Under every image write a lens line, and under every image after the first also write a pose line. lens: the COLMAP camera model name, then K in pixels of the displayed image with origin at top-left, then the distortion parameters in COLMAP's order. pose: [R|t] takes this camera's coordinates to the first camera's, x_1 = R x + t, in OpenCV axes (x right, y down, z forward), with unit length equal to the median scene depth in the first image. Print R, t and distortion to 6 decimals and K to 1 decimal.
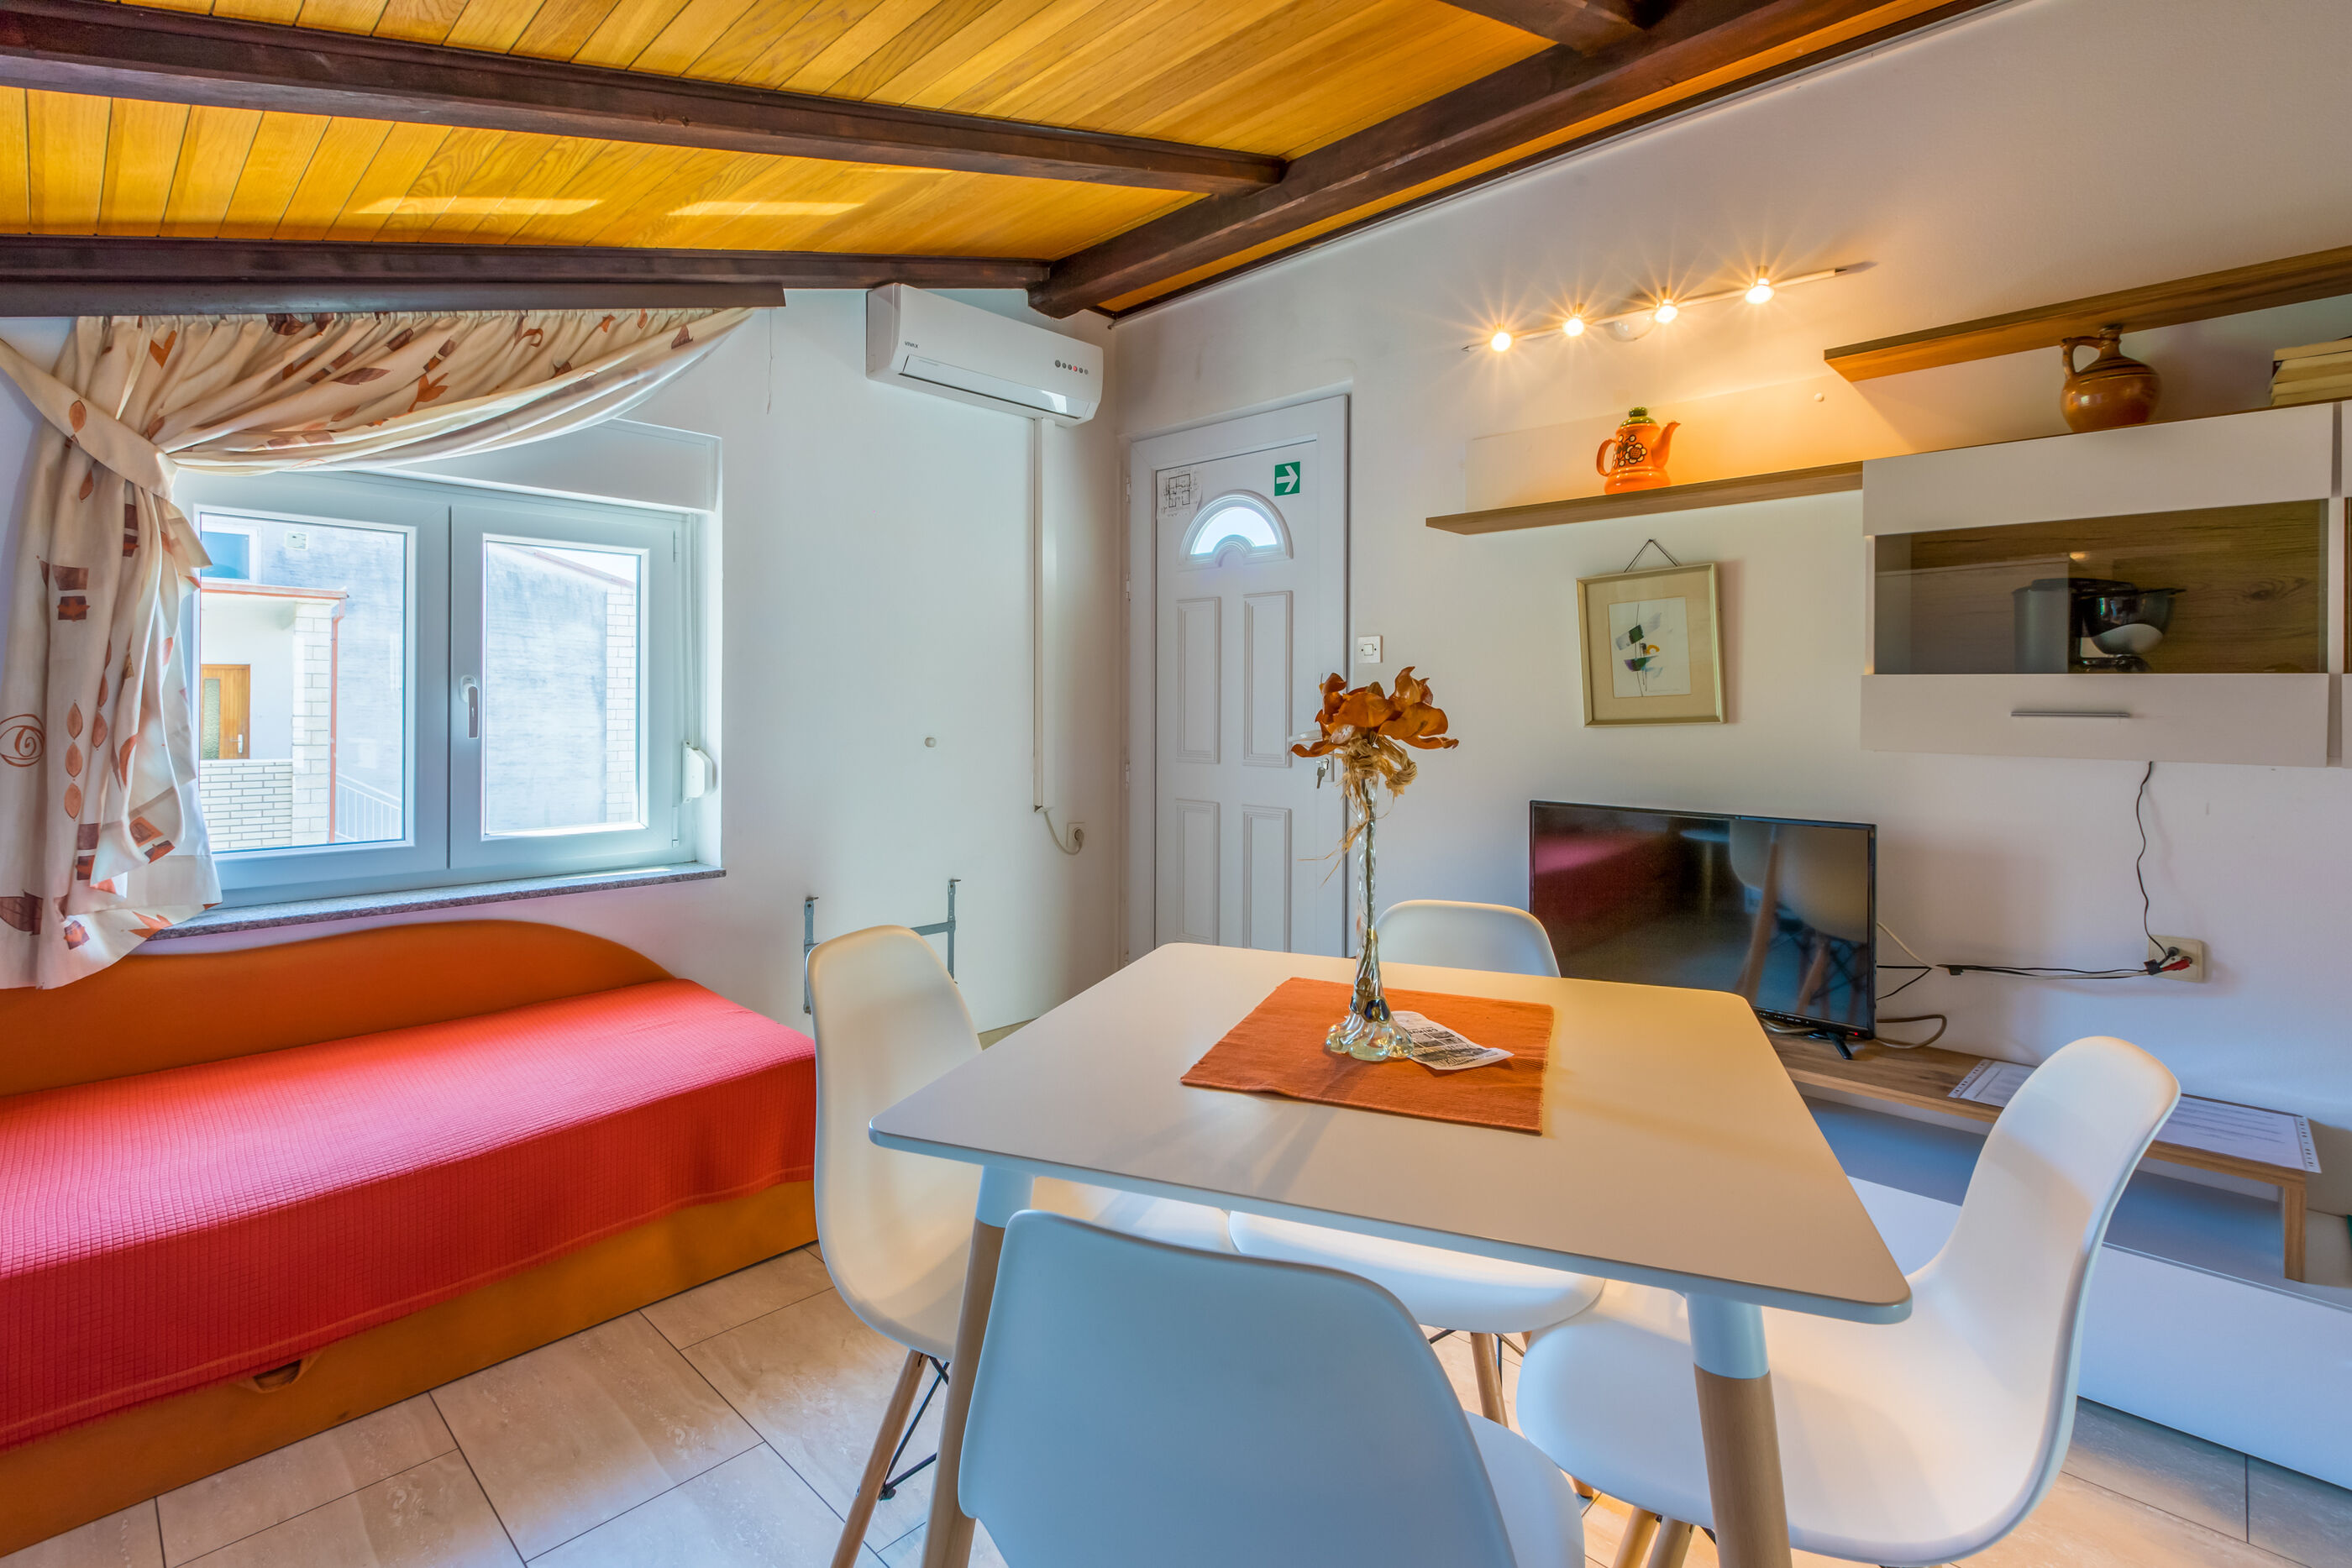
lens RADIAL K [[1087.9, 0, 1161.5], [0, 1087.9, 705.8], [0, 0, 1]] dist [-0.001032, 0.000693]
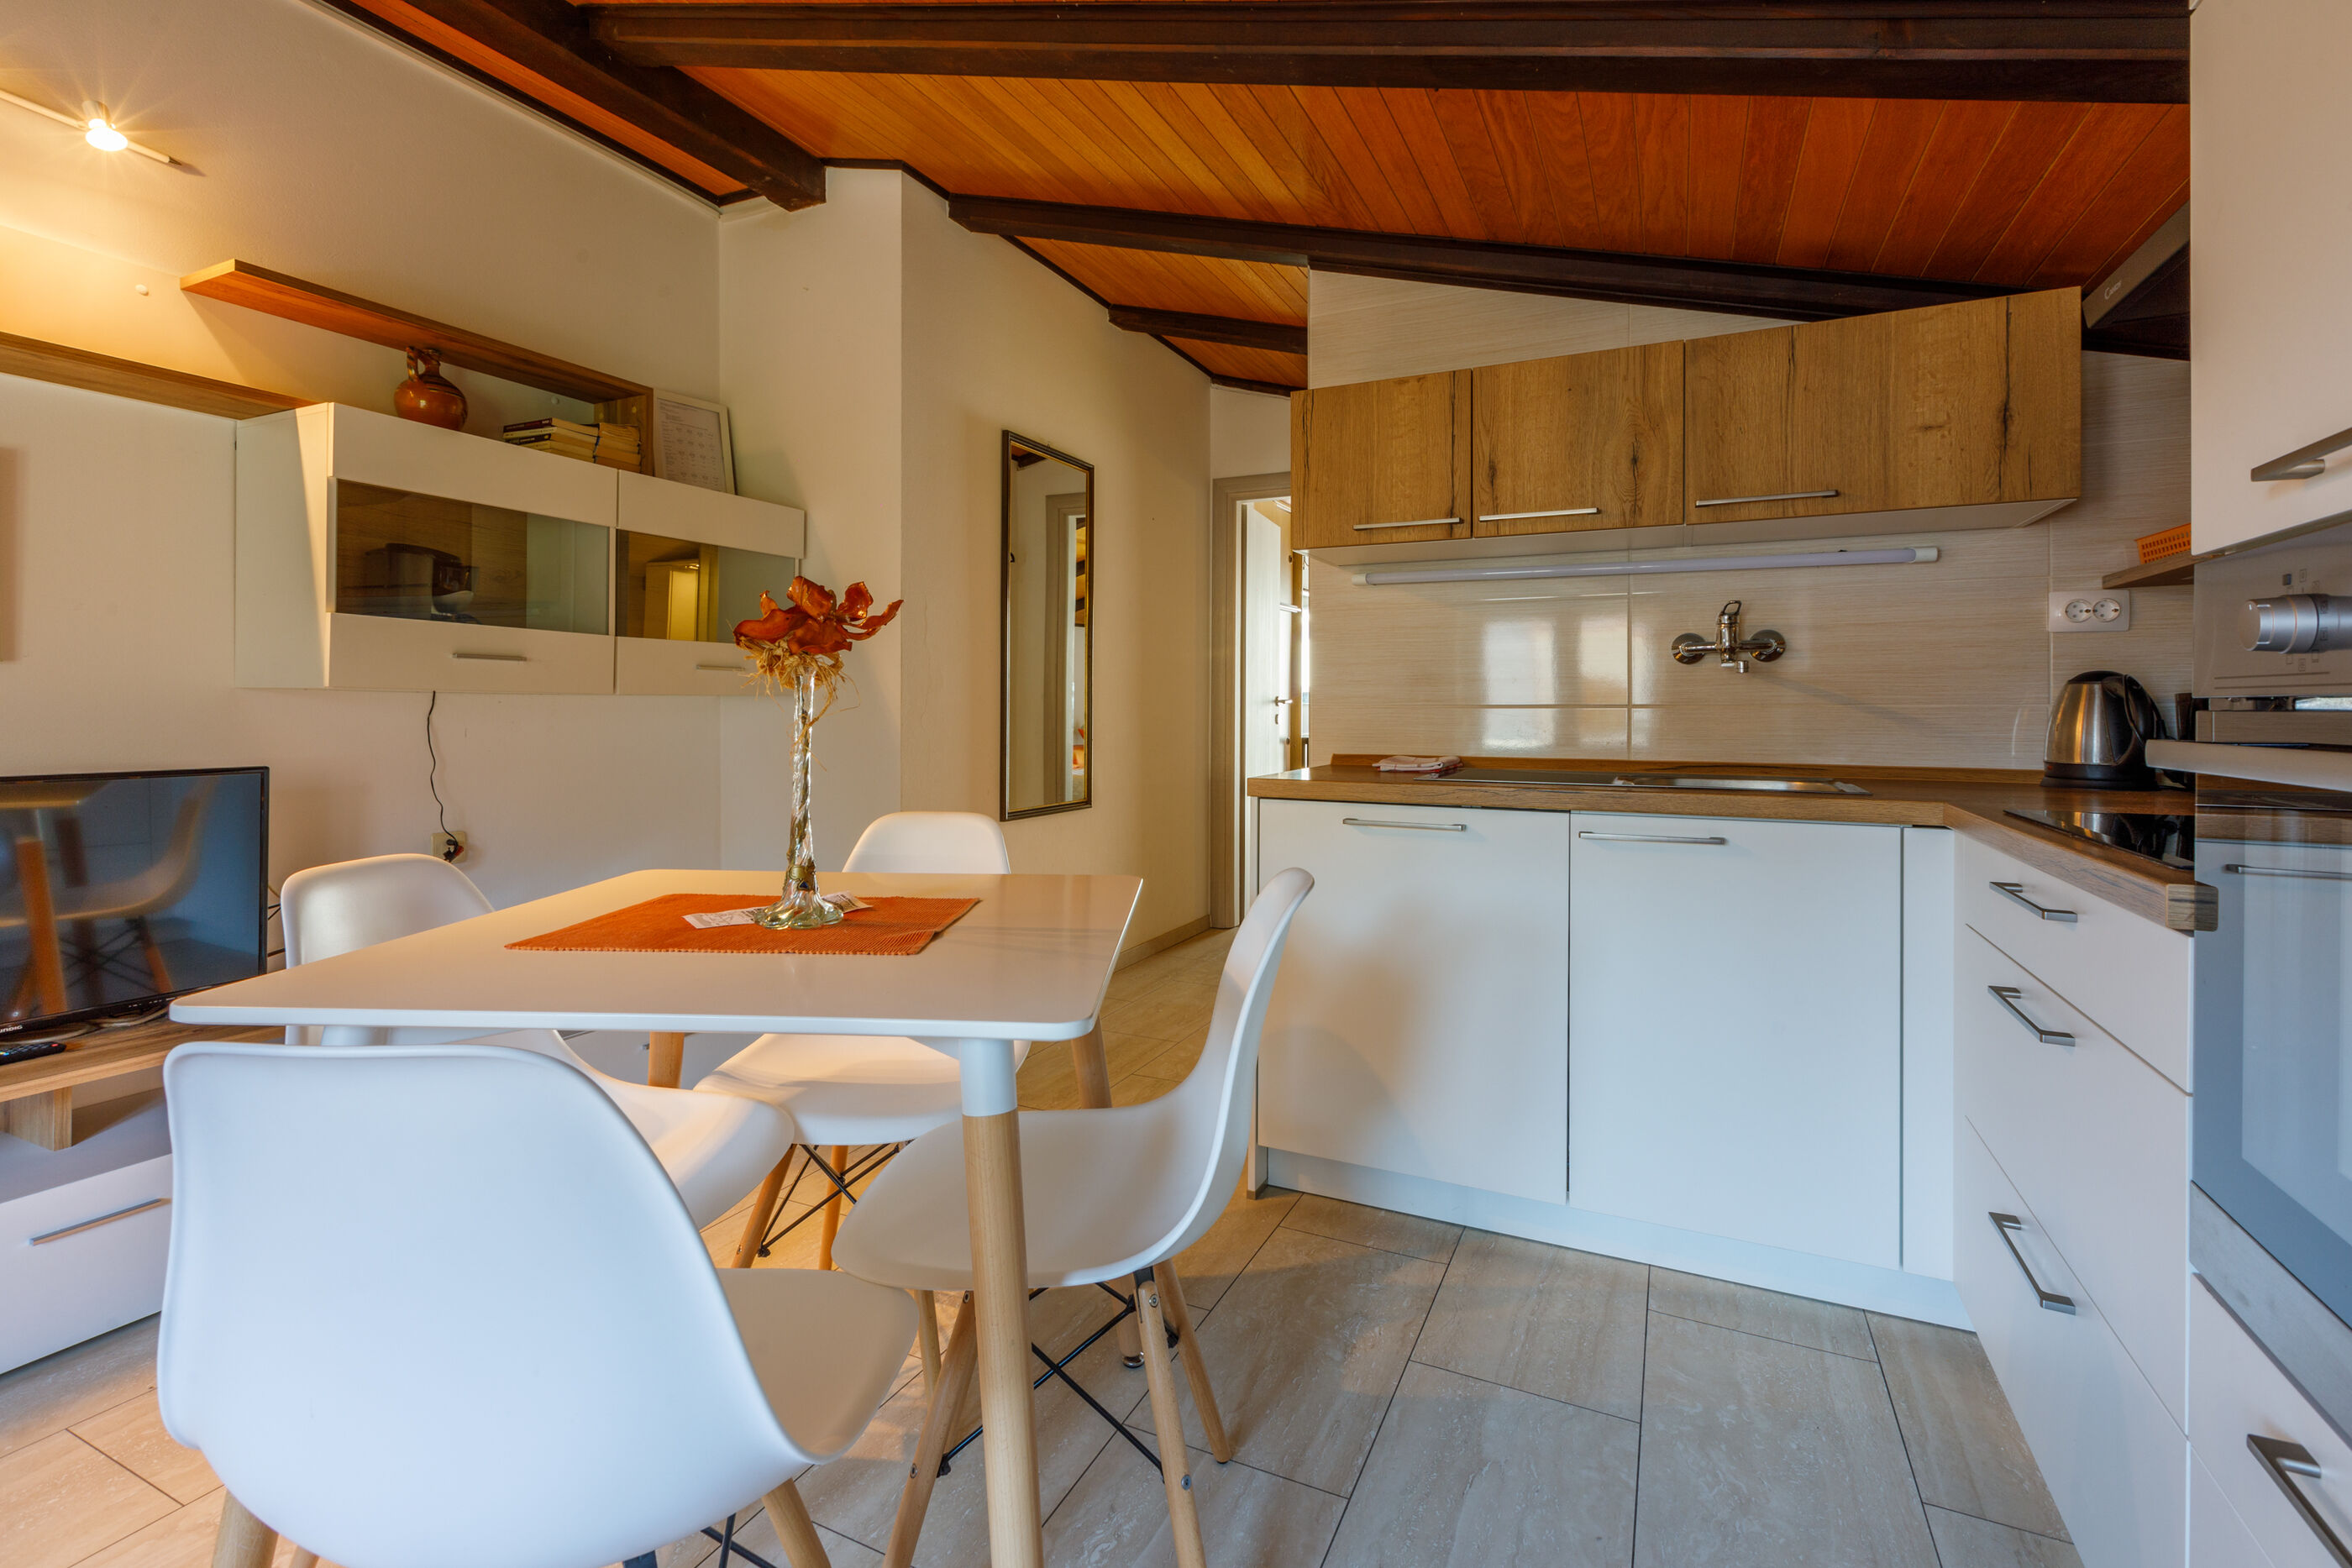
lens RADIAL K [[1075.1, 0, 1167.3], [0, 1075.1, 710.0], [0, 0, 1]] dist [0.001687, 0.000231]
pose [[-0.316636, -0.007378, 0.948518, -0.448361], [-0.001410, 0.999972, 0.007307, 0.042924], [-0.948546, 0.000976, -0.316638, 0.464429]]
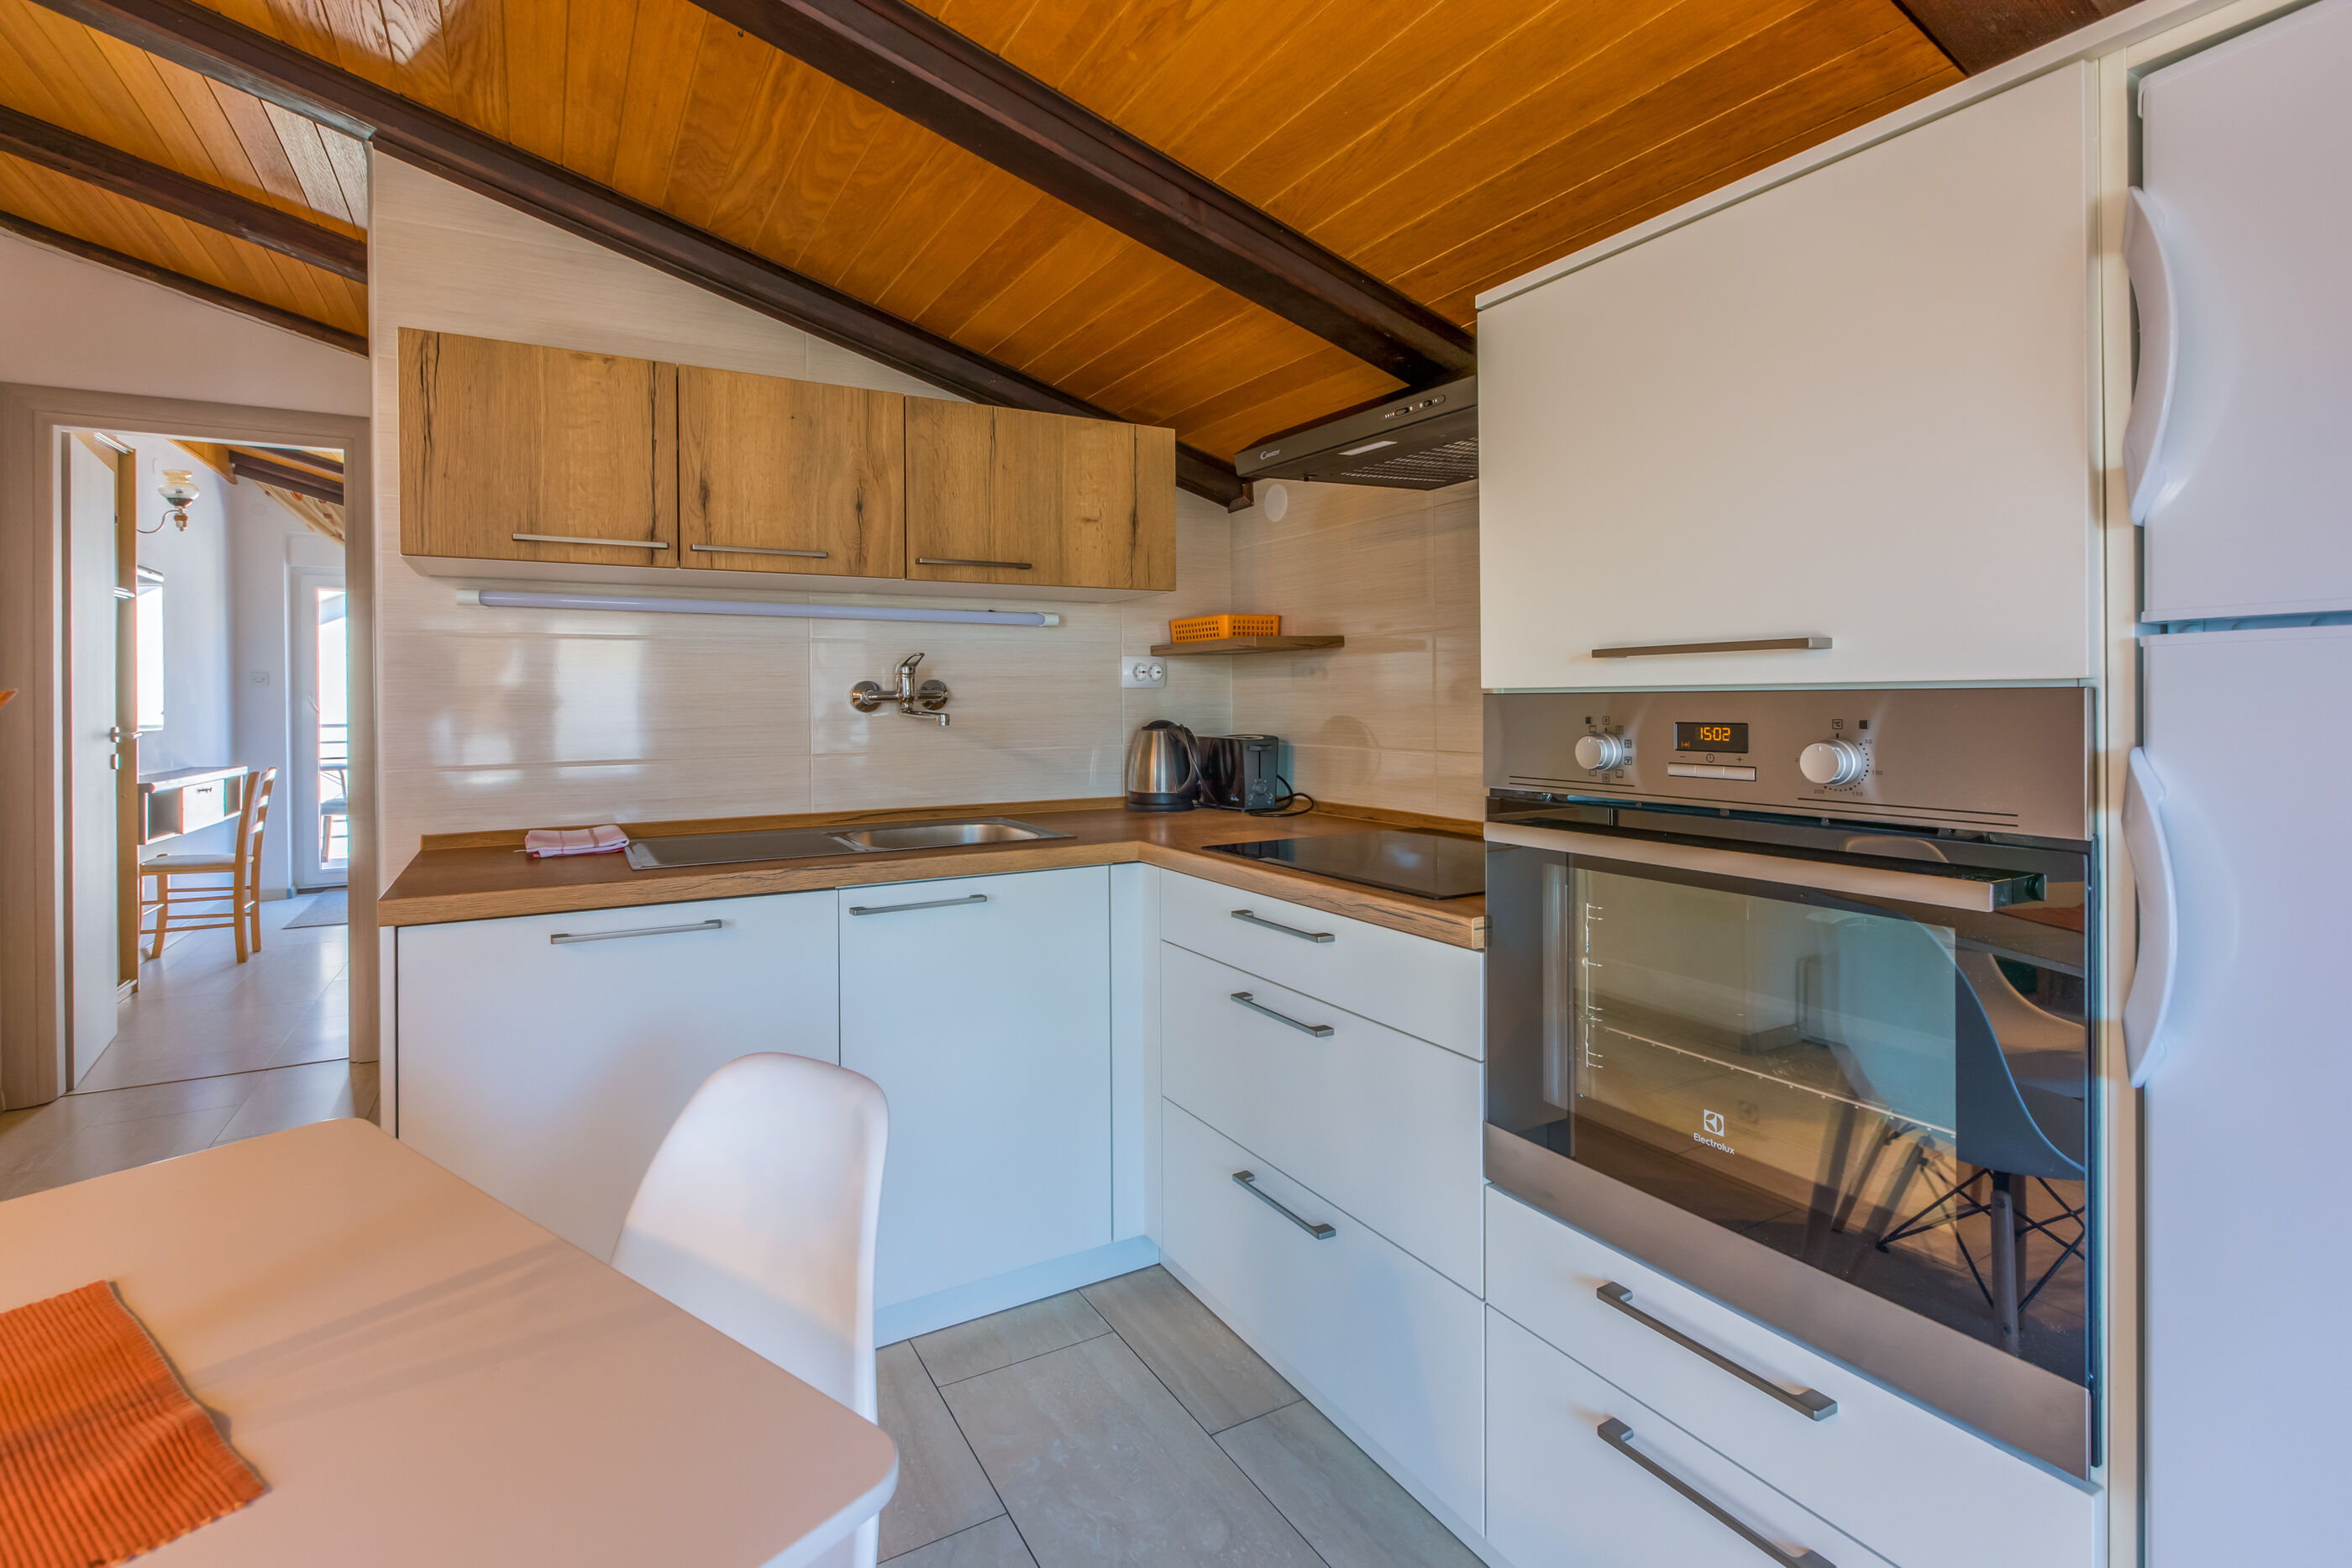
lens RADIAL K [[1087.9, 0, 1161.5], [0, 1087.9, 705.8], [0, 0, 1]] dist [-0.001032, 0.000693]
pose [[-0.960011, 0.002145, 0.279953, -0.220544], [0.004672, 0.999954, 0.008359, -0.001457], [-0.279922, 0.009333, -0.959977, 0.566691]]
